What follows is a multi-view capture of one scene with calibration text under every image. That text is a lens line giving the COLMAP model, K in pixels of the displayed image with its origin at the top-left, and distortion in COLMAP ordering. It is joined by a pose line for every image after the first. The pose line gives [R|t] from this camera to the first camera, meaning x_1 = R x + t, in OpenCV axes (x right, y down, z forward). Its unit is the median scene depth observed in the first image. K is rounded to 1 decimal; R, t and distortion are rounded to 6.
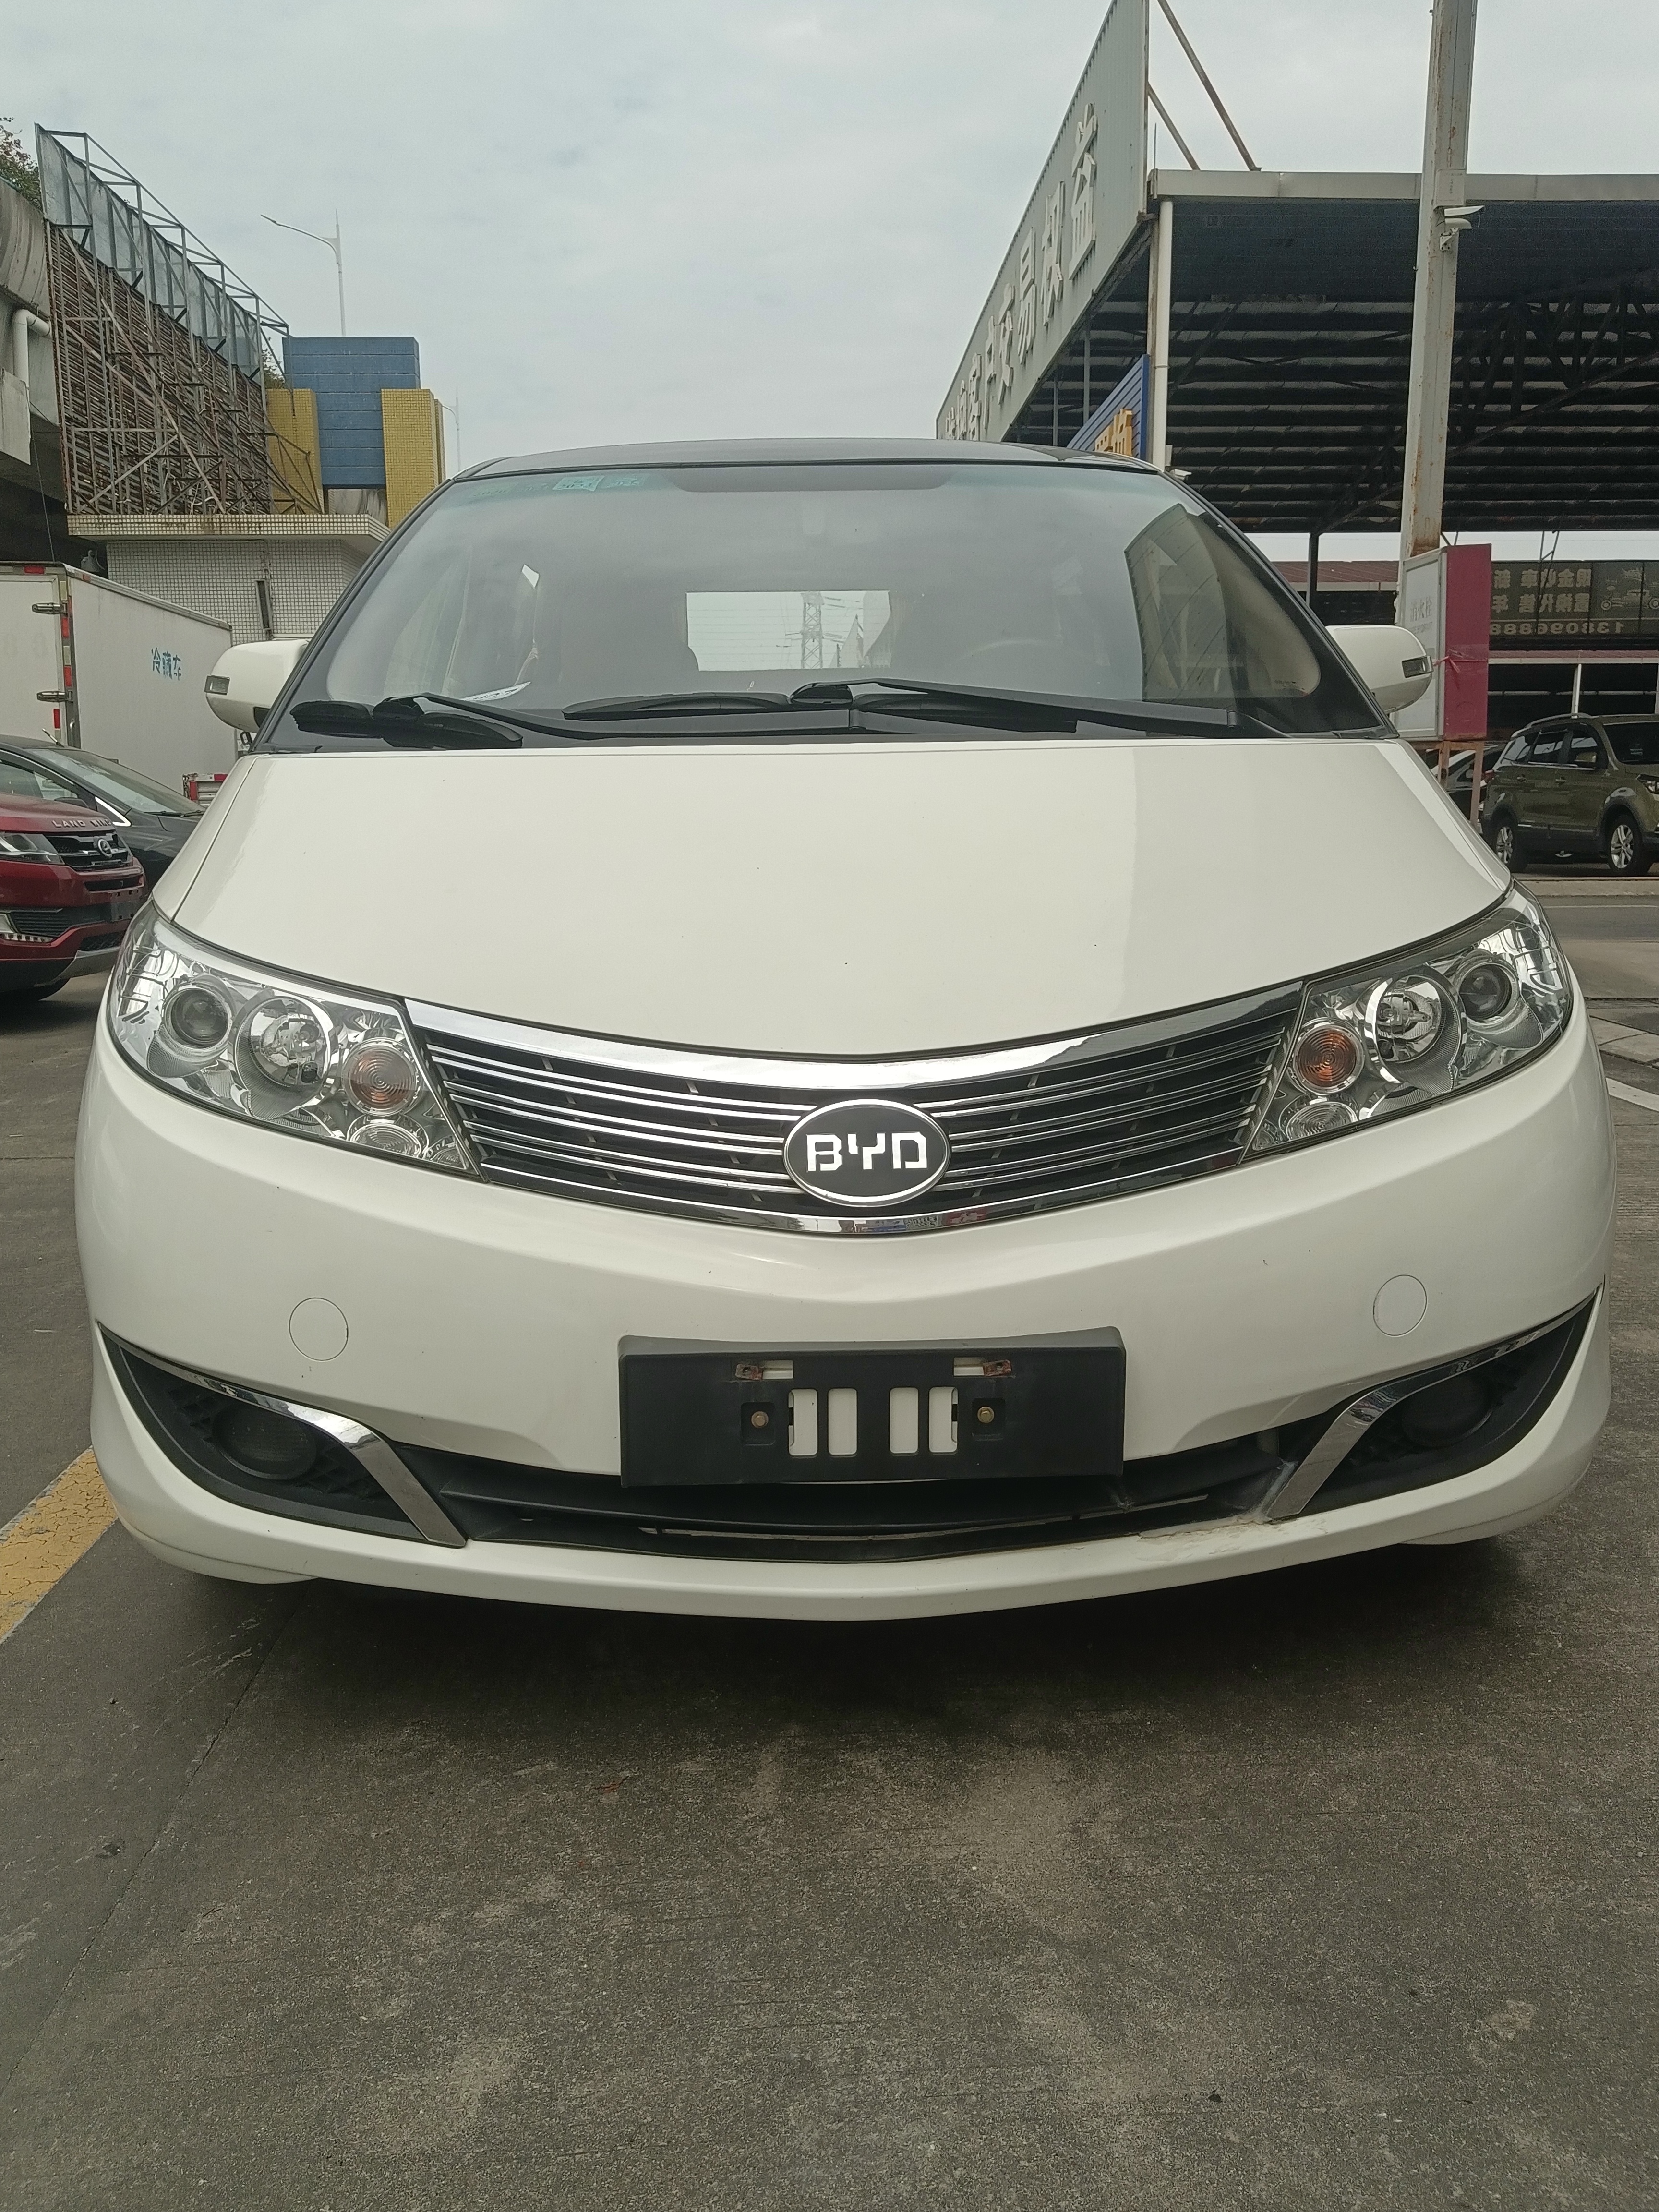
lens RADIAL K [[1721.3, 0, 829.5], [0, 1721.3, 1106.0], [0, 0, 1]] dist [-0.002891, -0.008291]
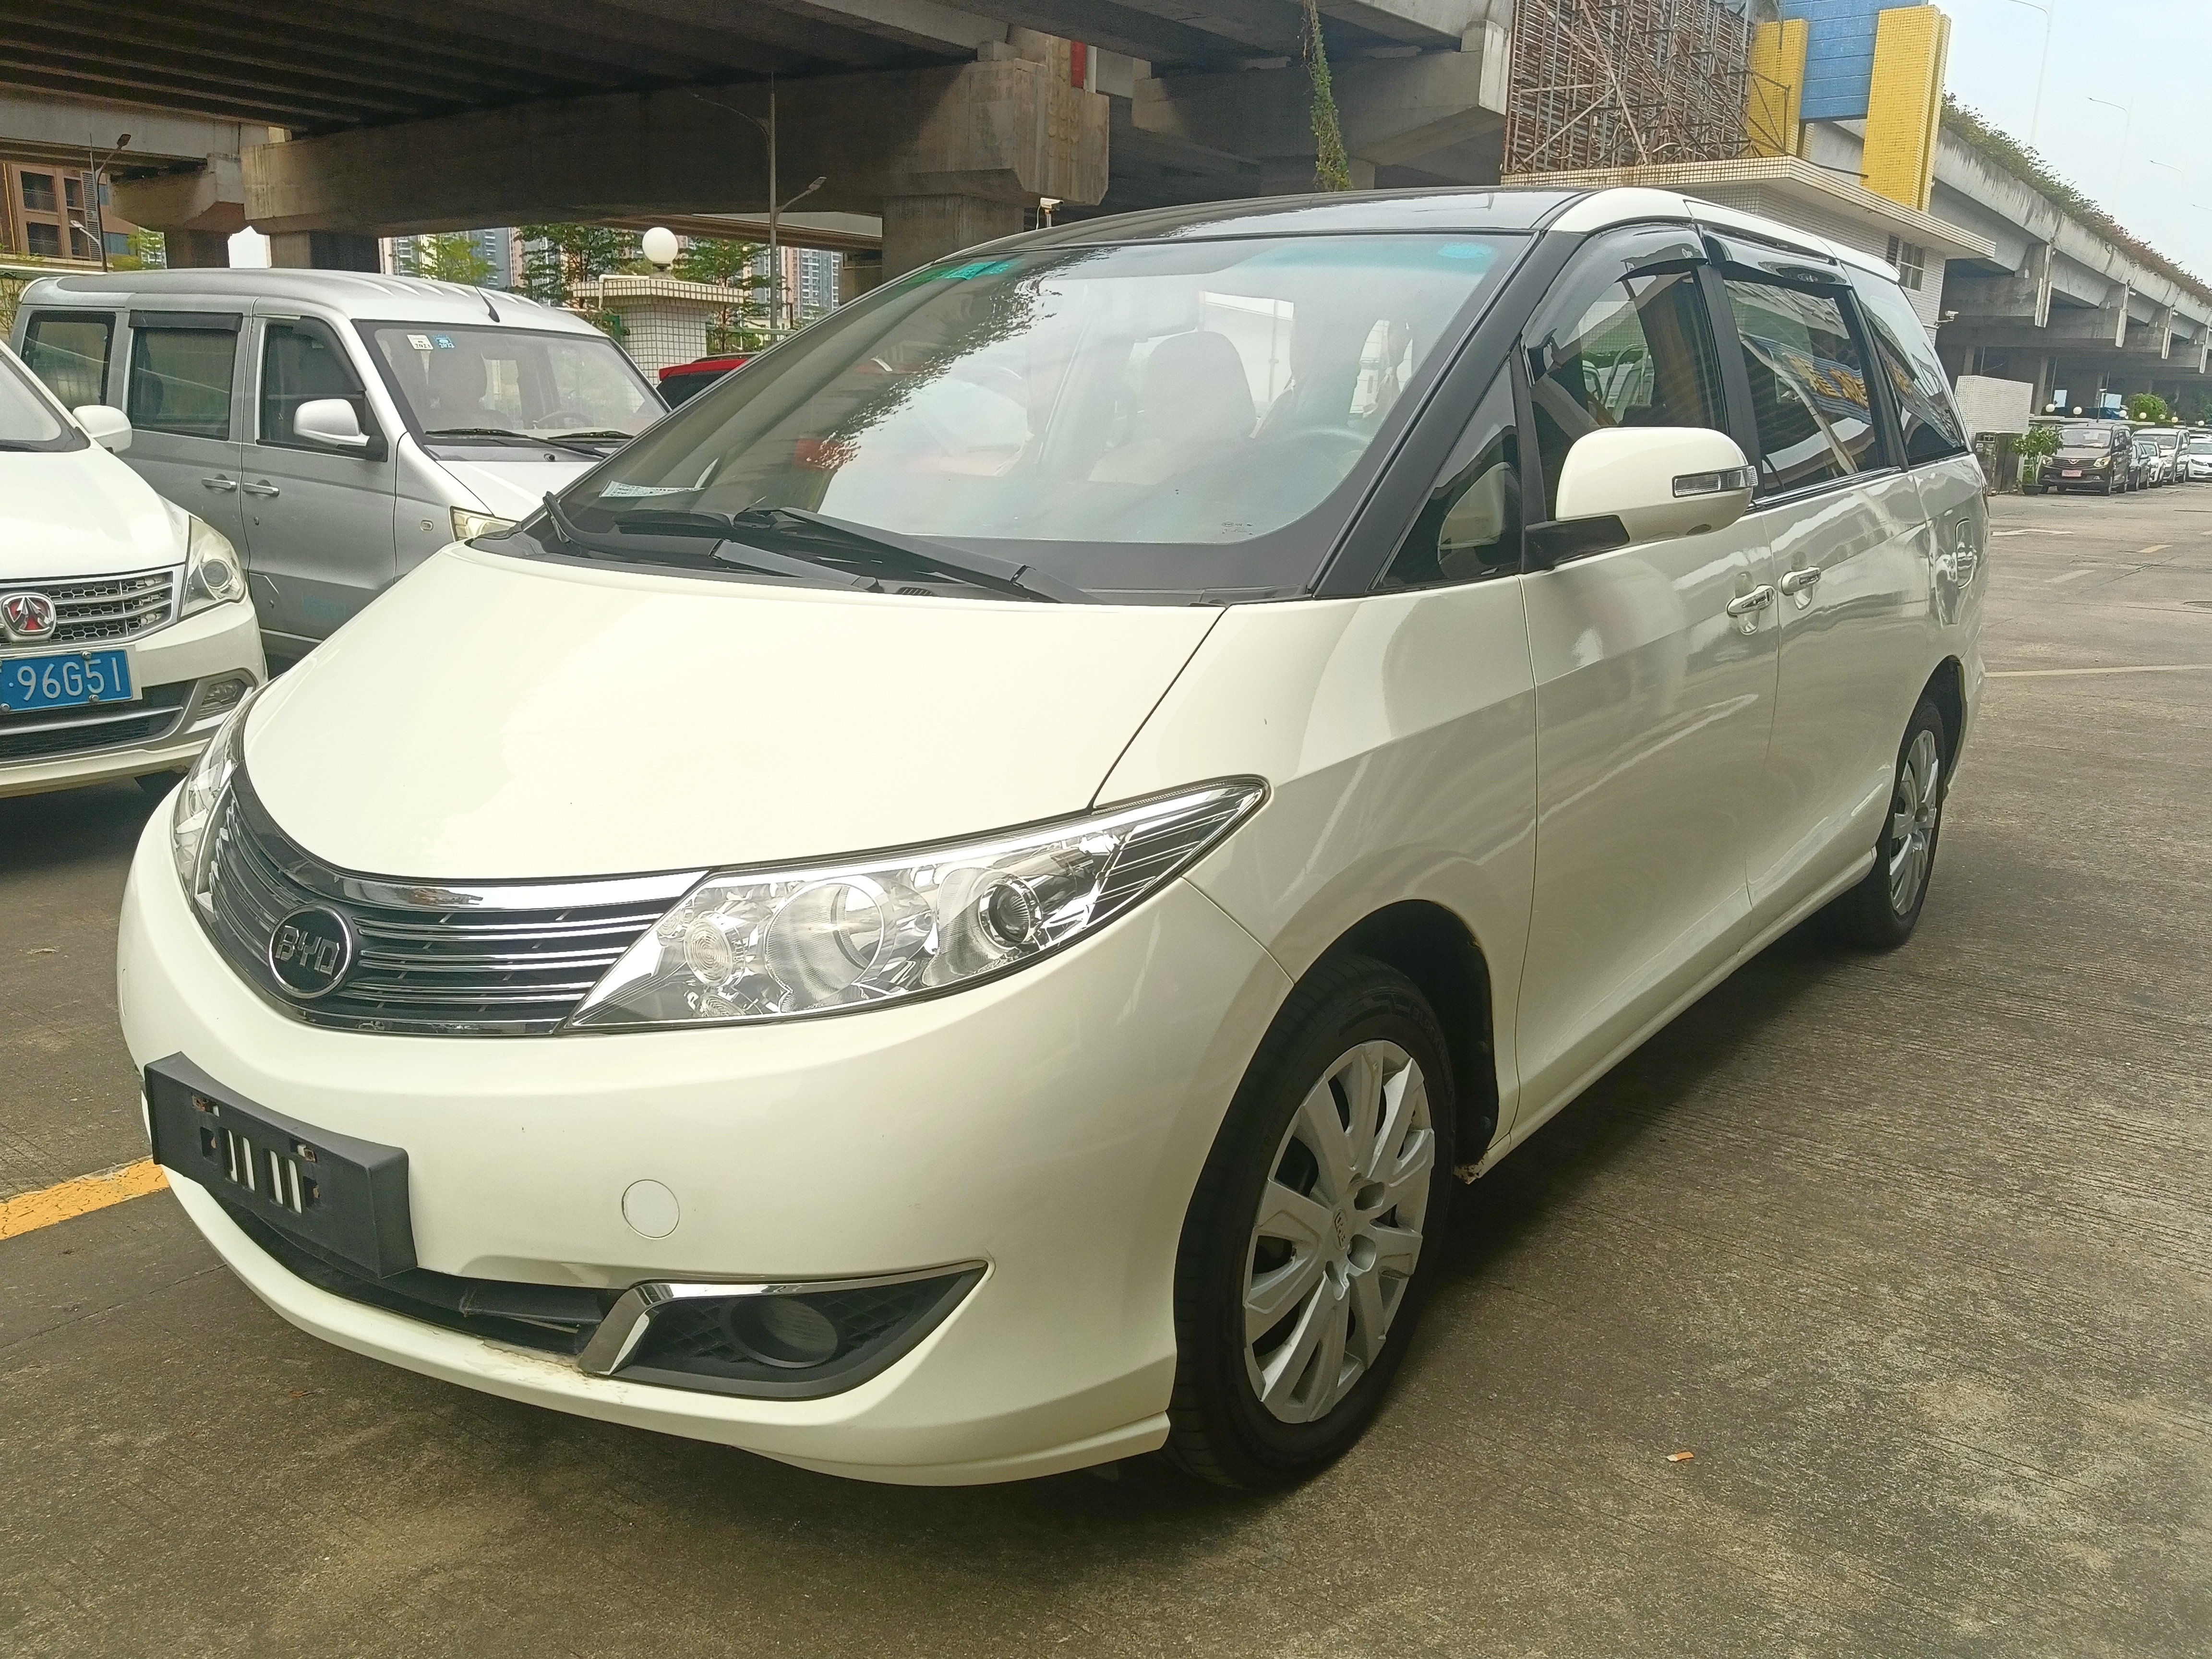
lens RADIAL K [[1721.3, 0, 1106.0], [0, 1721.3, 829.5], [0, 0, 1]] dist [-0.002891, -0.008291]
pose [[0.793629, 0.165502, -0.585459, 1.063822], [-0.139757, 0.986149, 0.089322, -0.222923], [0.592133, 0.010933, 0.805766, 0.336685]]
